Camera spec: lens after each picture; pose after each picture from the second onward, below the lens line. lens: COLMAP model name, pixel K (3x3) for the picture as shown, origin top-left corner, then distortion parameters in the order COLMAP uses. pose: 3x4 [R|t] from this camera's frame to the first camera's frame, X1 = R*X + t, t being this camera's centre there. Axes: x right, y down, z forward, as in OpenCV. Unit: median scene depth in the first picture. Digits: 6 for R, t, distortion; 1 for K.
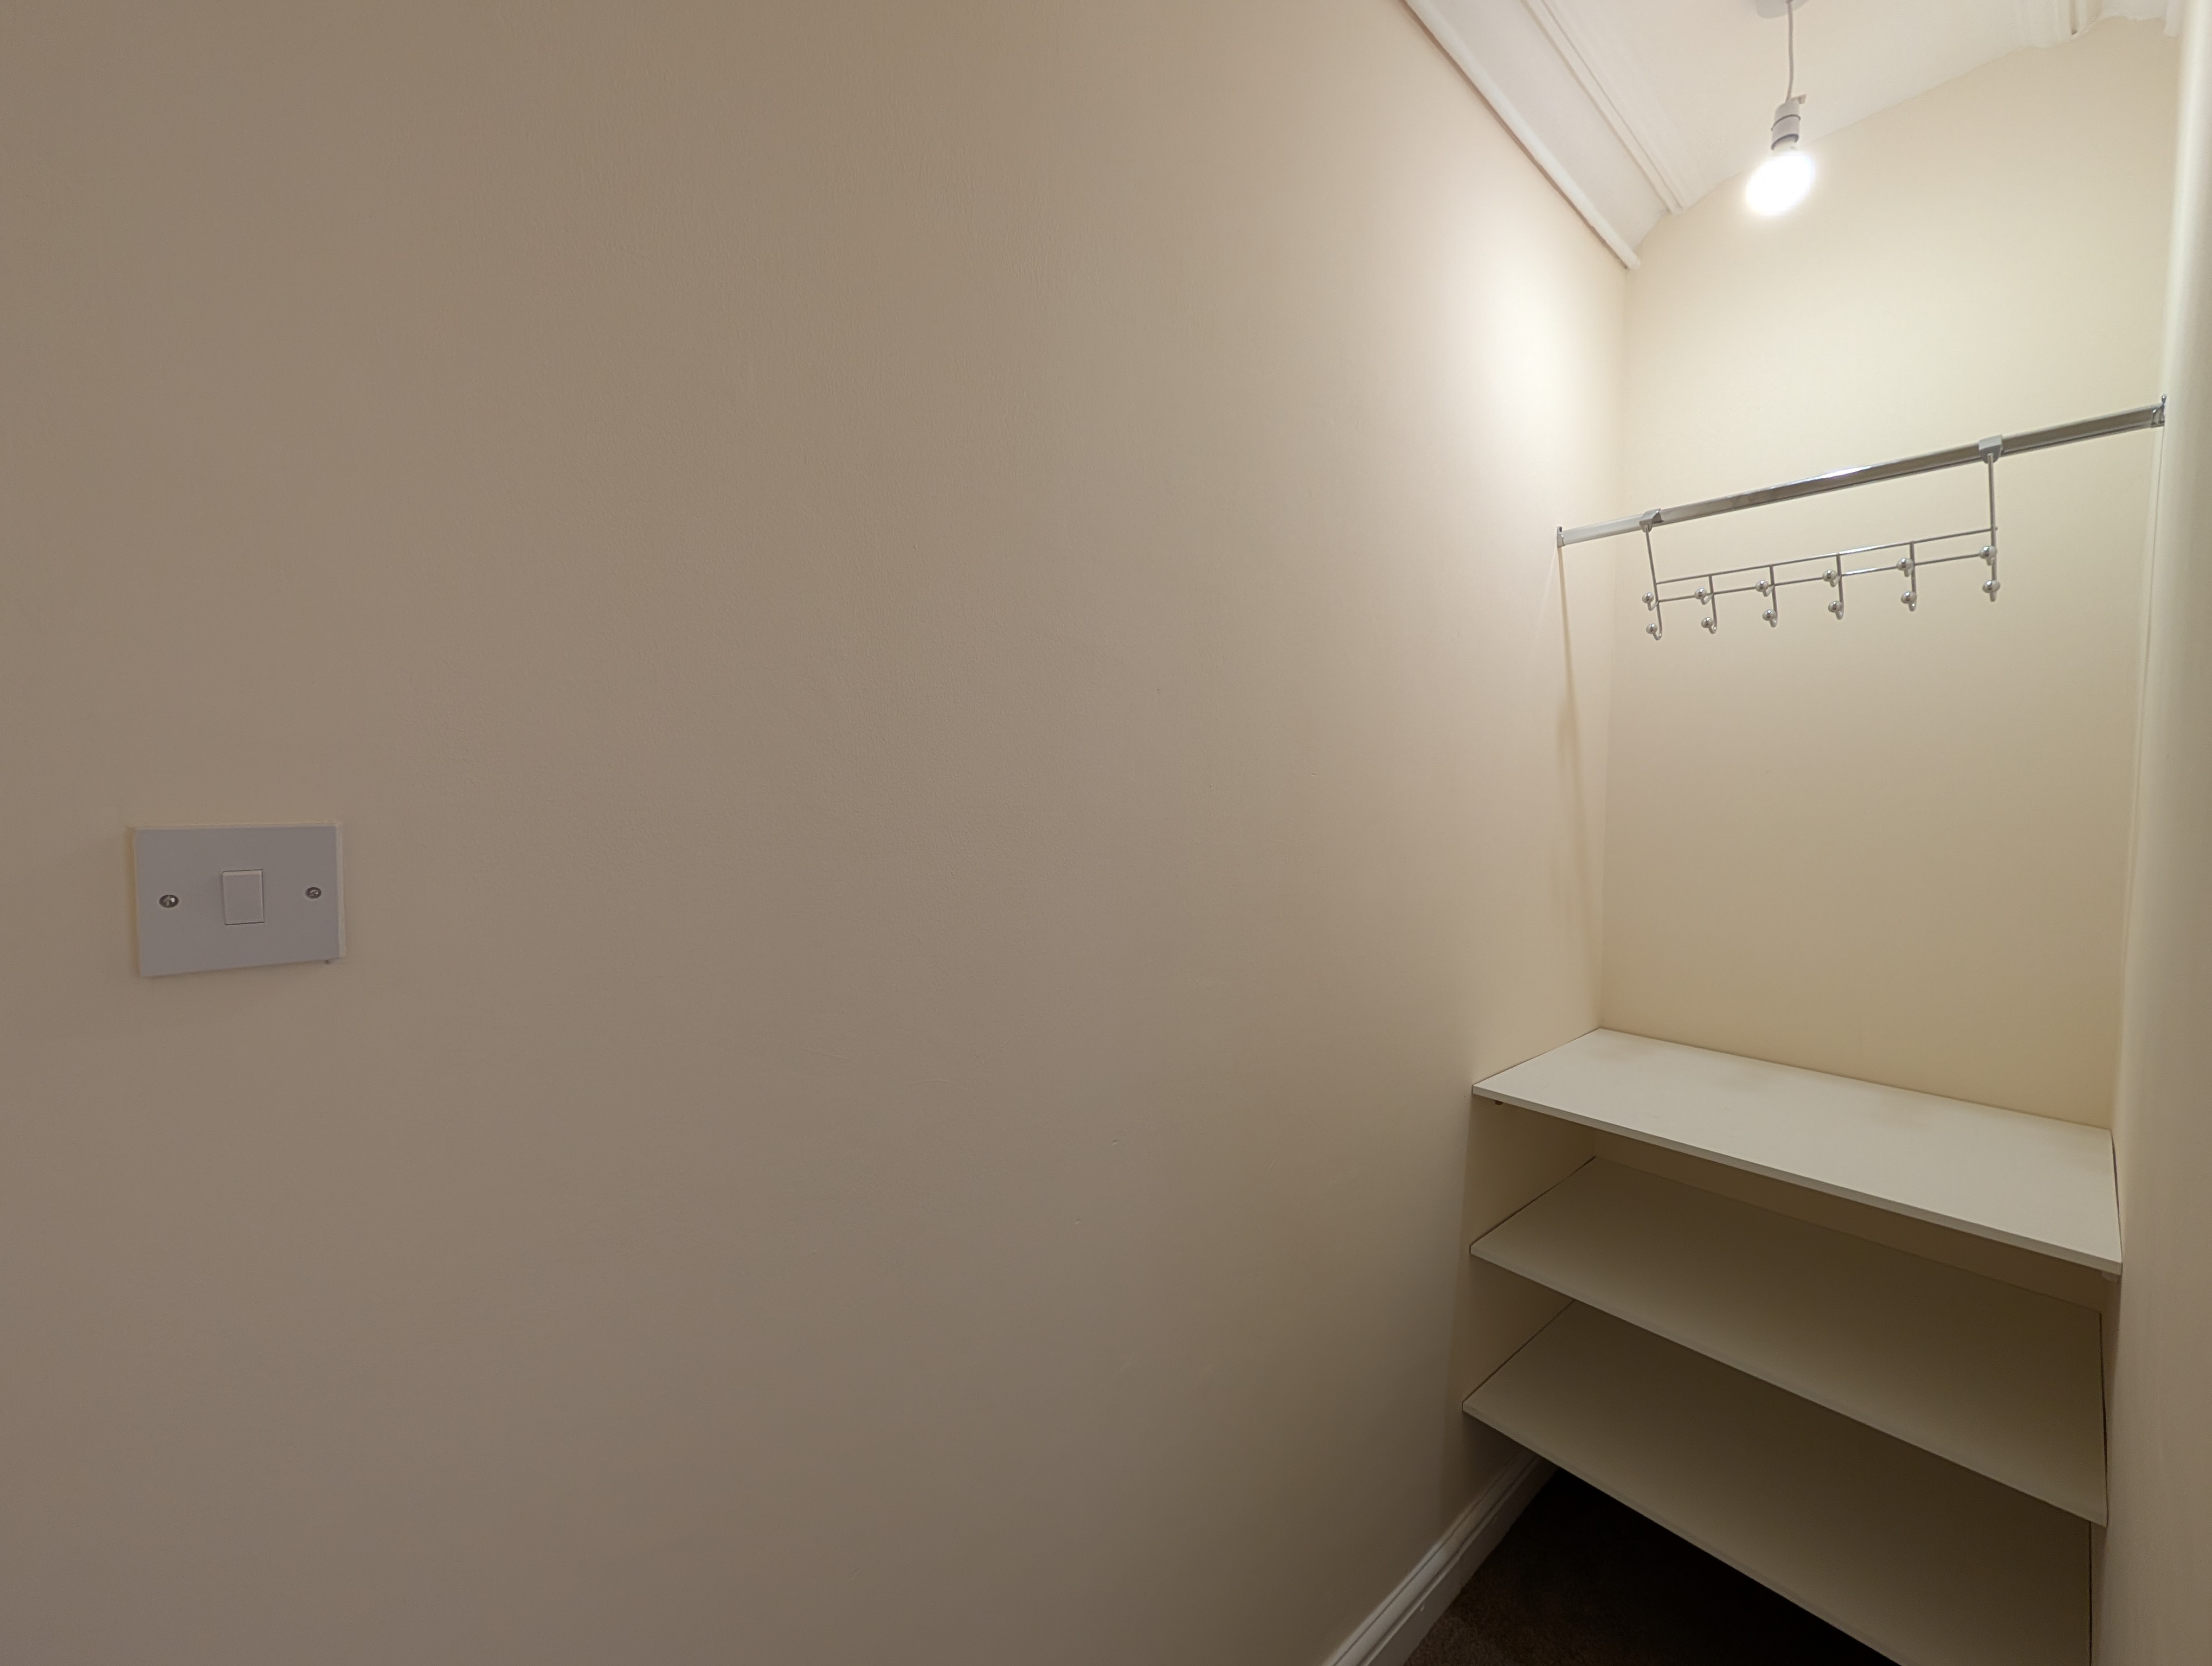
lens RADIAL K [[842.8, 0, 1100.5], [0, 842.8, 824.4], [0, 0, 1]] dist [0.000242, 0.000085]
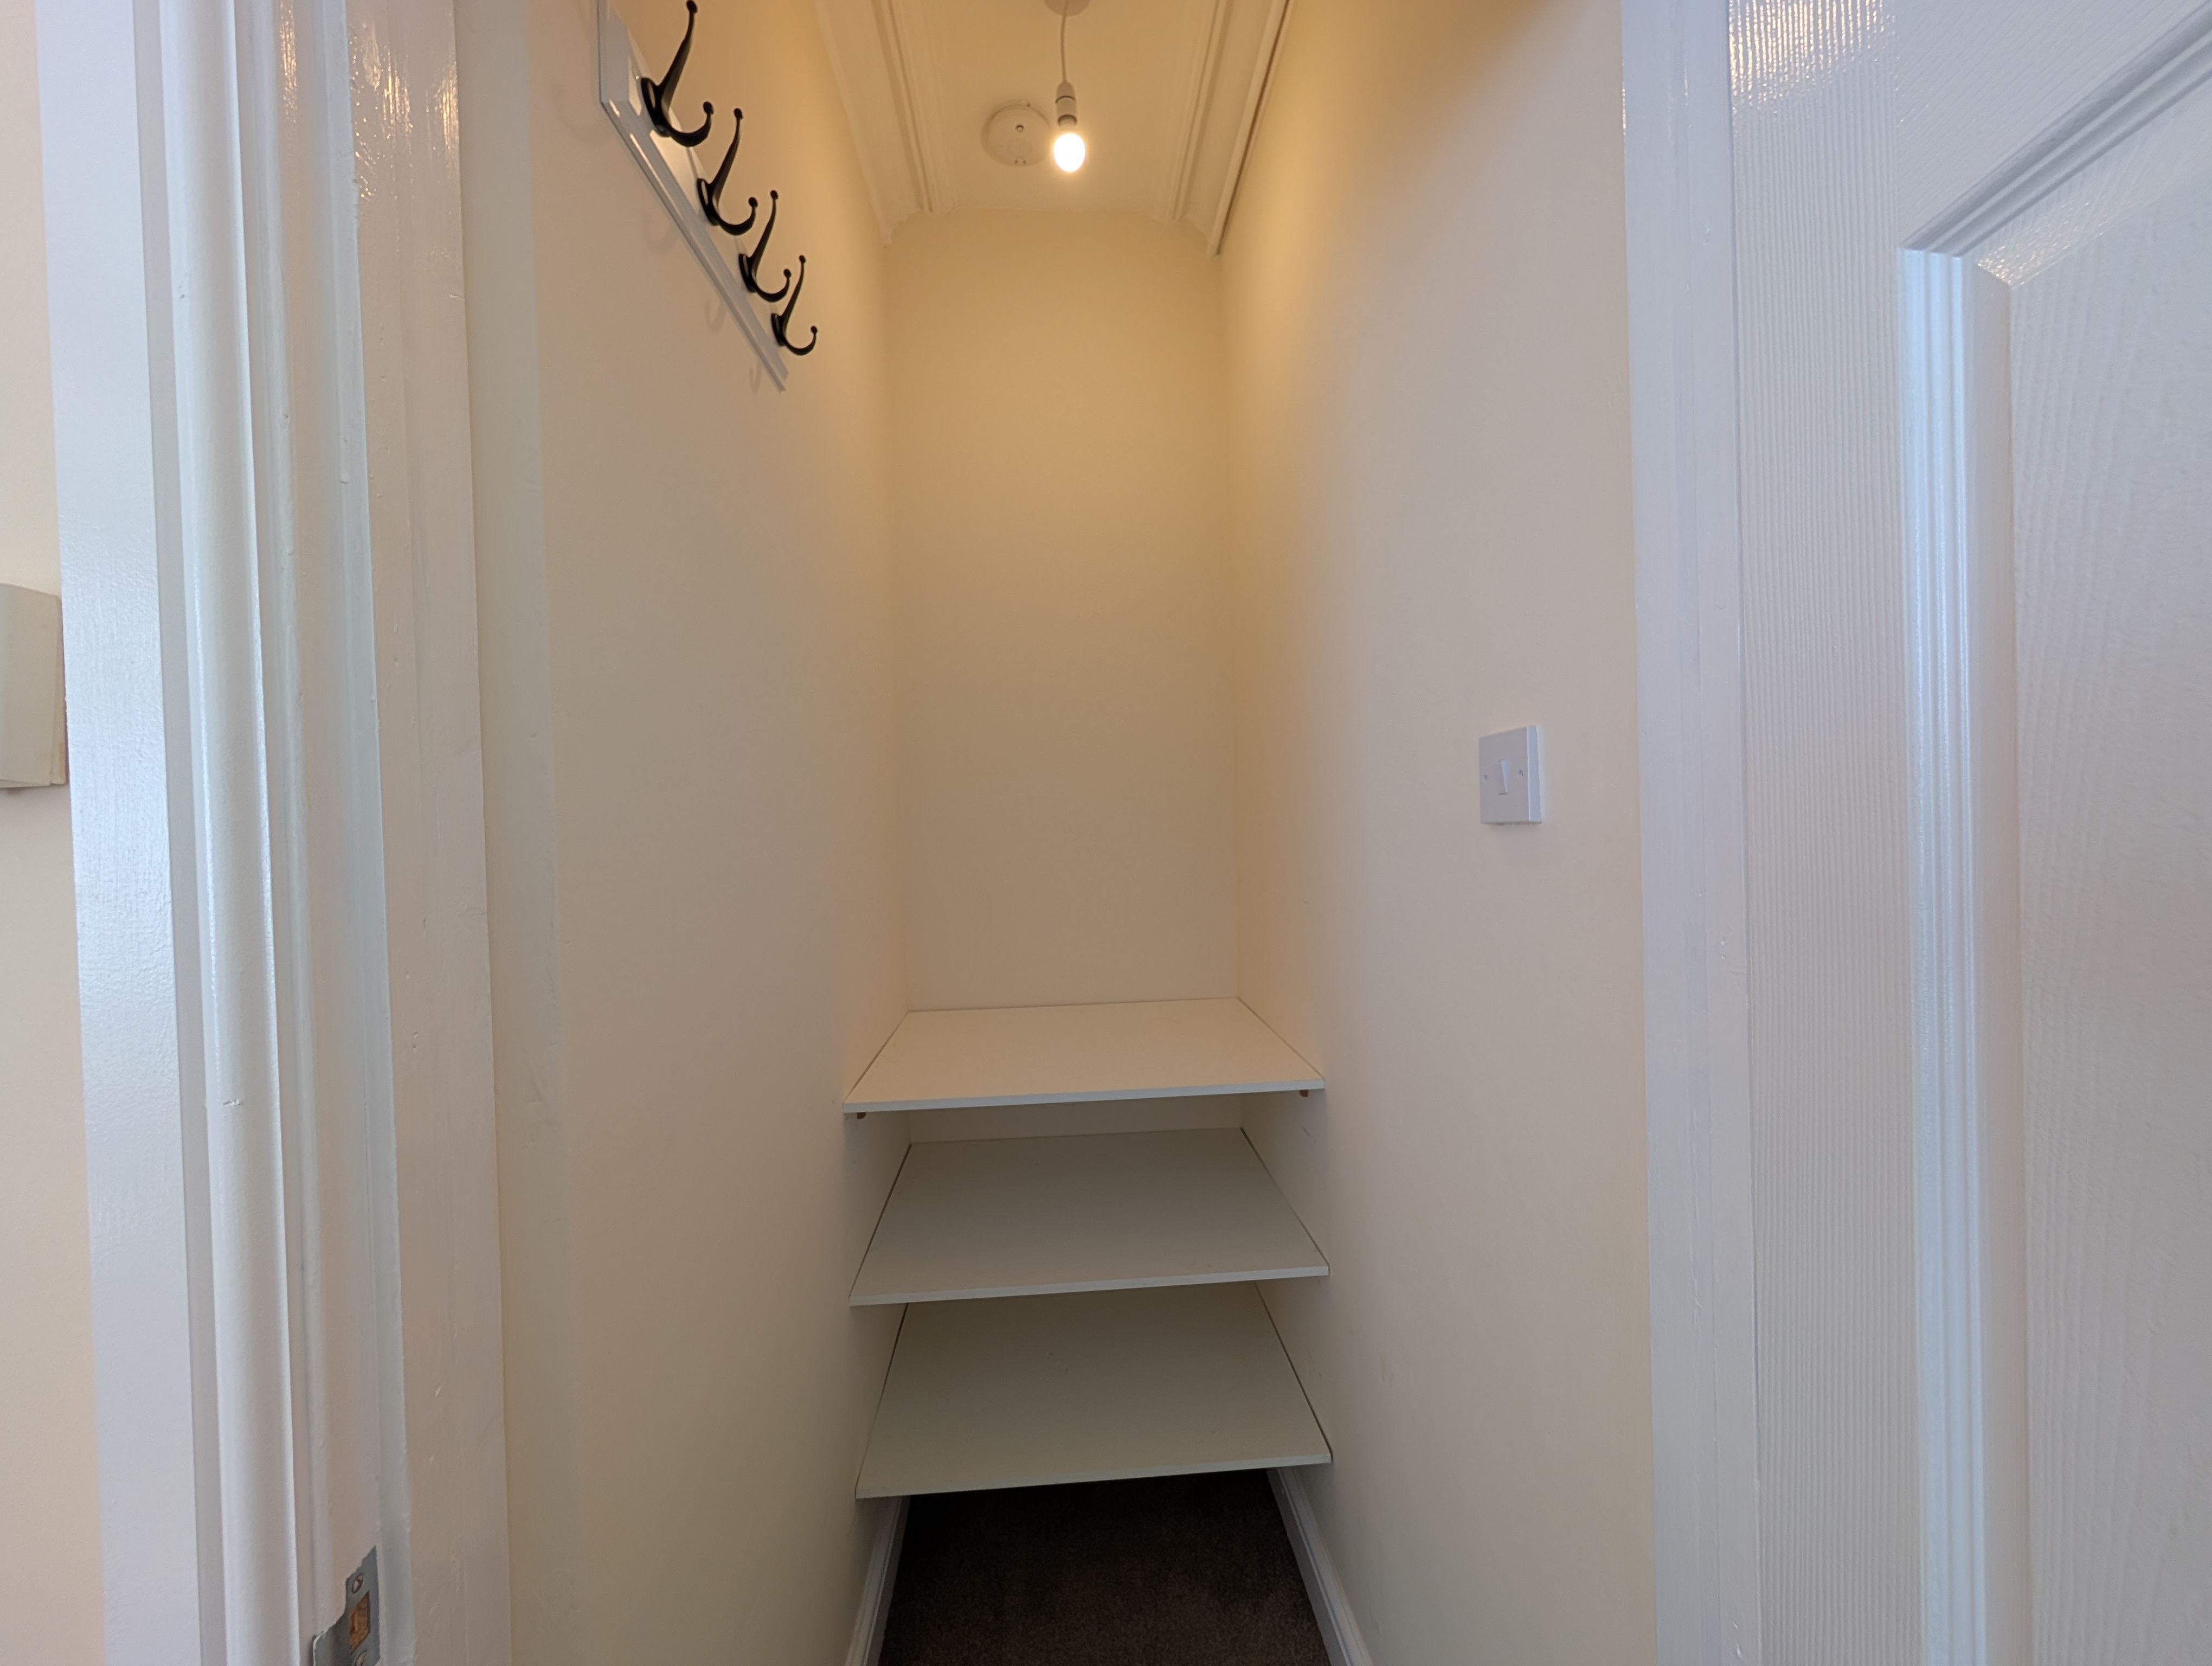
lens RADIAL K [[842.8, 0, 1100.5], [0, 842.8, 824.4], [0, 0, 1]] dist [0.000242, 0.000085]
pose [[0.652286, -0.054722, 0.755995, -0.007056], [0.084485, 0.996424, -0.000769, 0.057923], [-0.753250, 0.064371, 0.654577, 0.245913]]
